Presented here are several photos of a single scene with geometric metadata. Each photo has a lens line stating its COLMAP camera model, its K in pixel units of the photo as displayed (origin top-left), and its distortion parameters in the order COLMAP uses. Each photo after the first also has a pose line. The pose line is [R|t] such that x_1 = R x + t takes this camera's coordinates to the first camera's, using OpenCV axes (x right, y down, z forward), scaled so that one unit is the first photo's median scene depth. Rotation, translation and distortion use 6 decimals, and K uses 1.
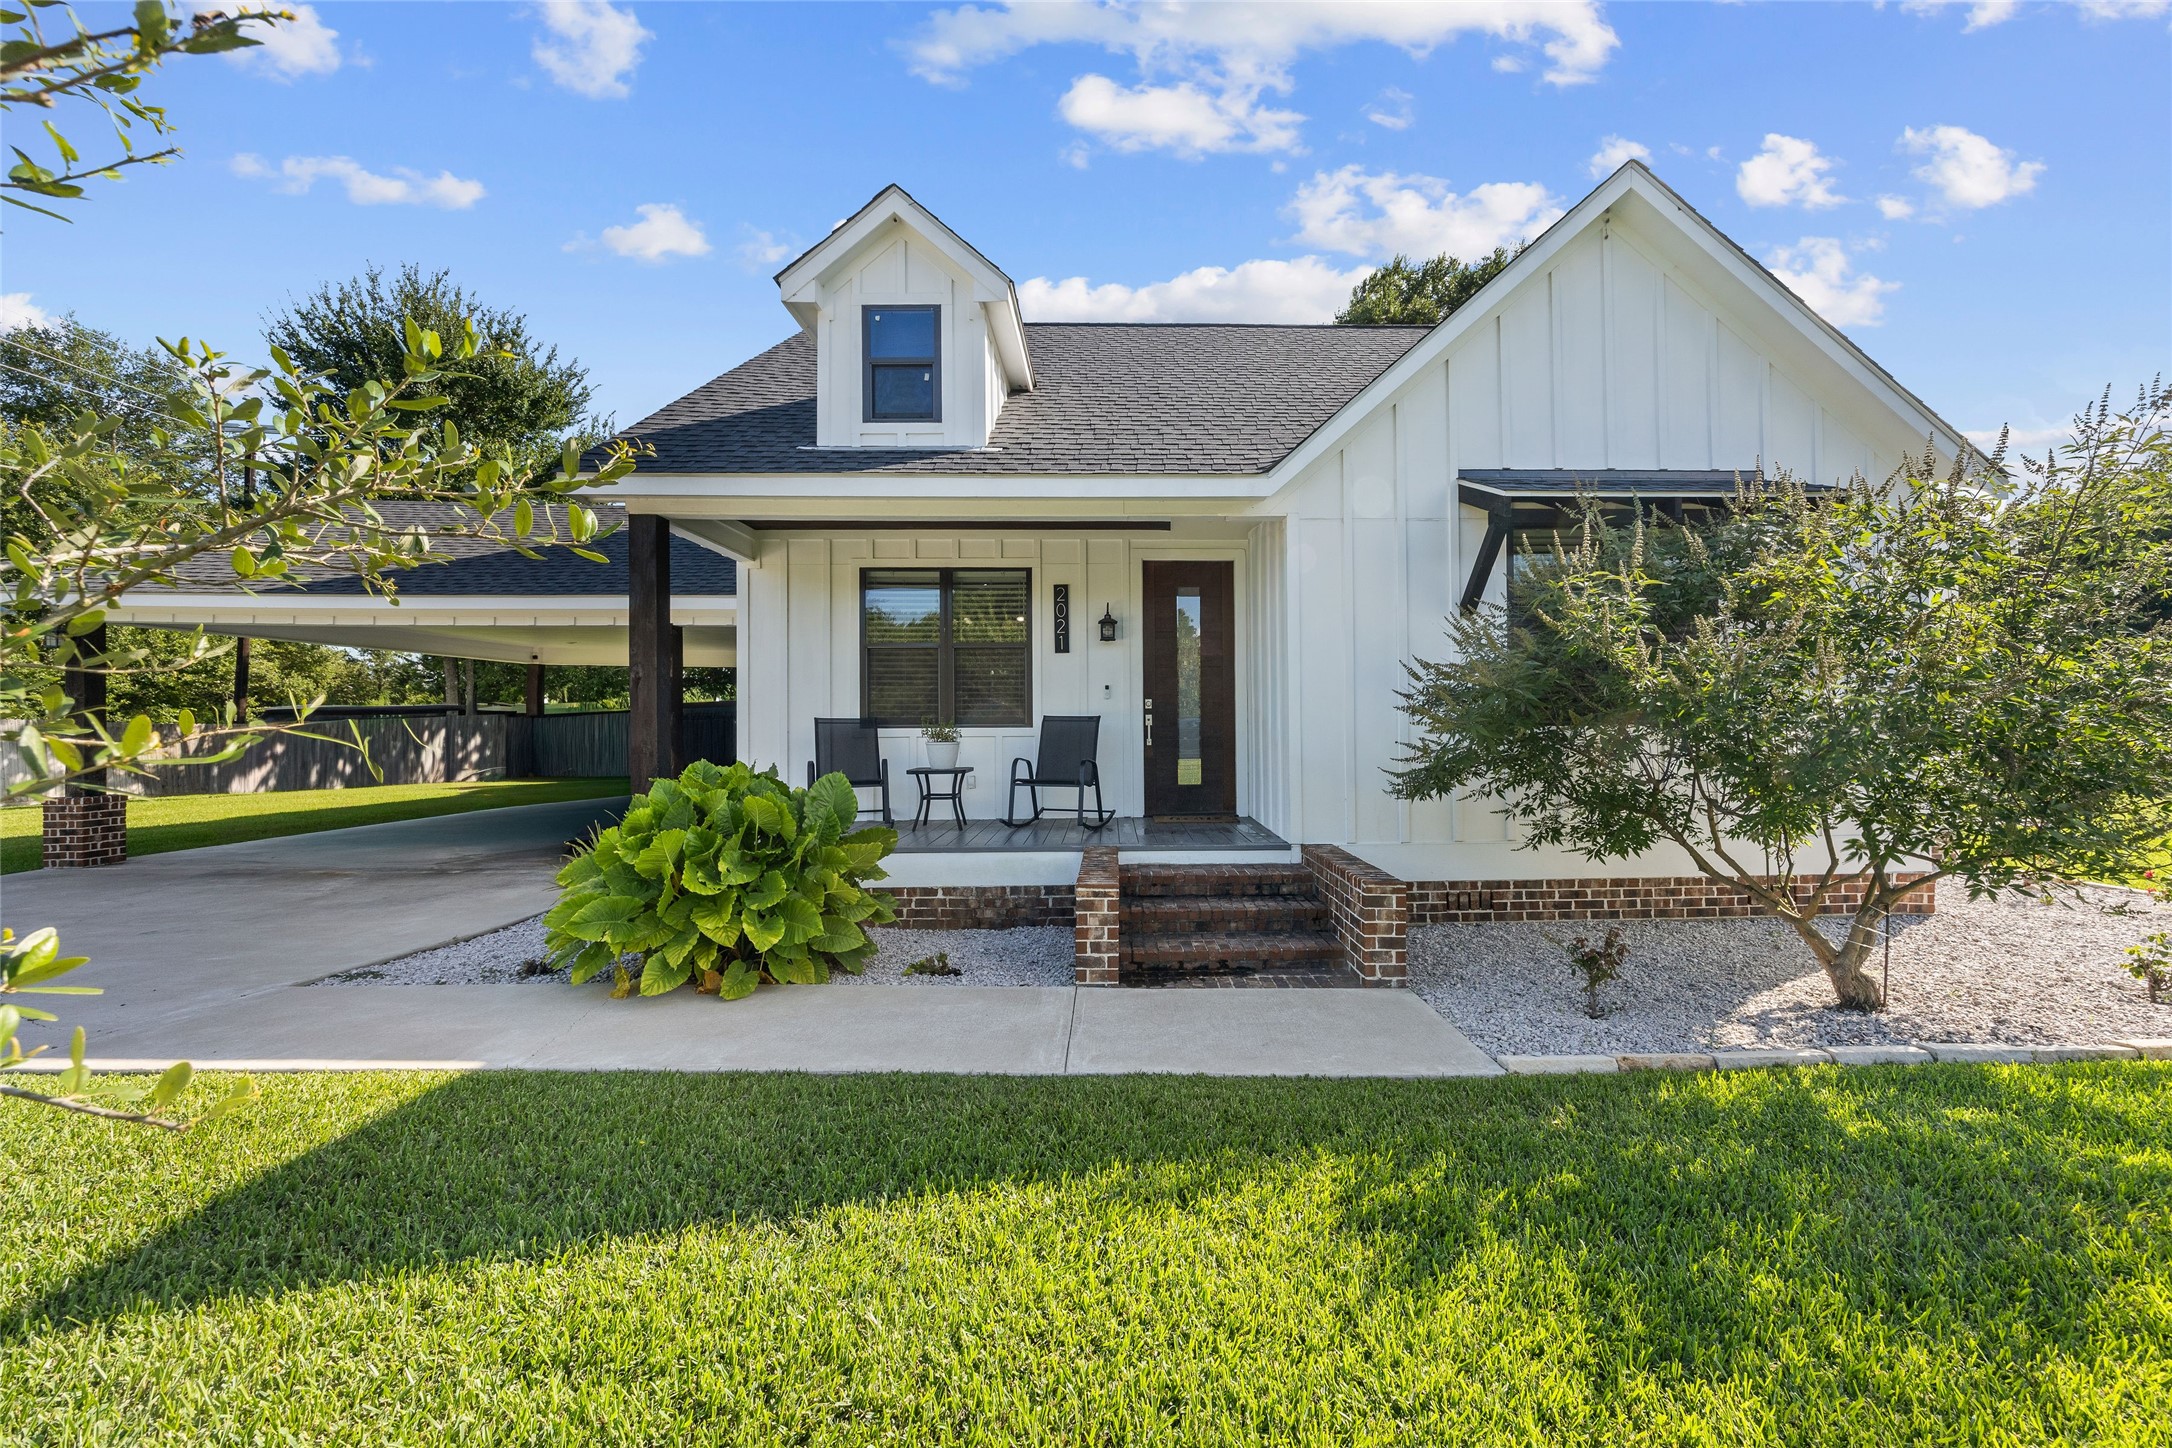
lens RADIAL K [[826.6, 0, 1079.8], [0, 826.6, 687.1], [0, 0, 1]] dist [-0.000267, -0.000007]
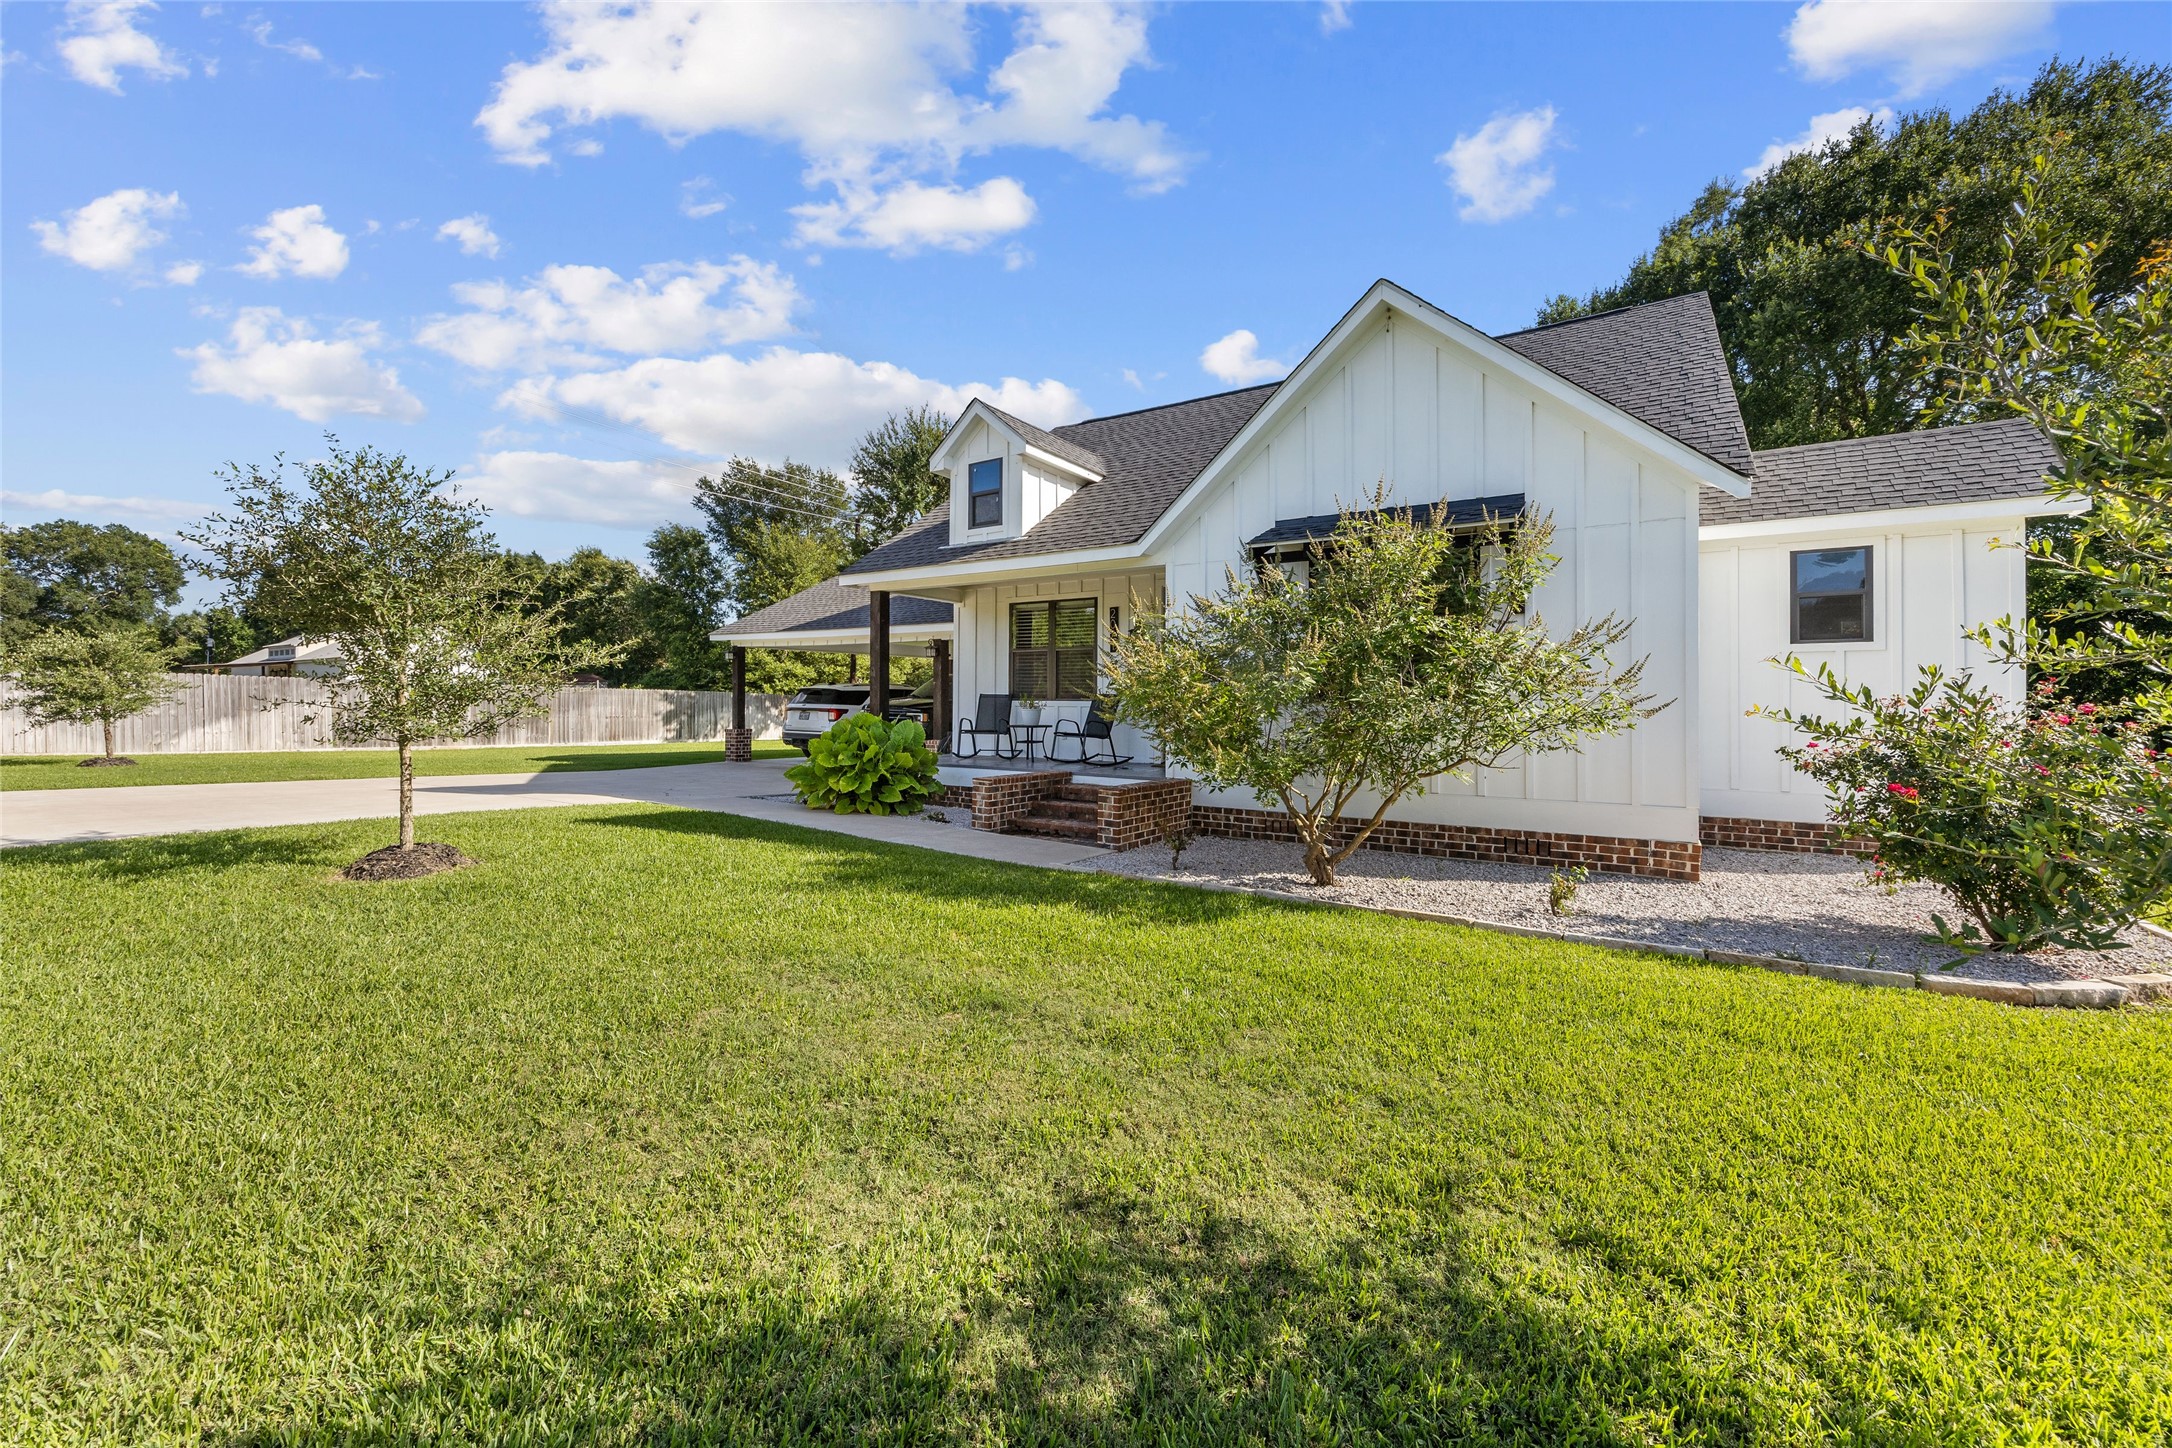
lens RADIAL K [[826.6, 0, 1079.8], [0, 826.6, 687.1], [0, 0, 1]] dist [-0.000267, -0.000007]
pose [[0.823728, 0.003203, -0.566975, 0.957286], [0.010430, 0.999729, 0.020800, -0.013867], [0.566889, -0.023047, 0.823472, -0.348518]]
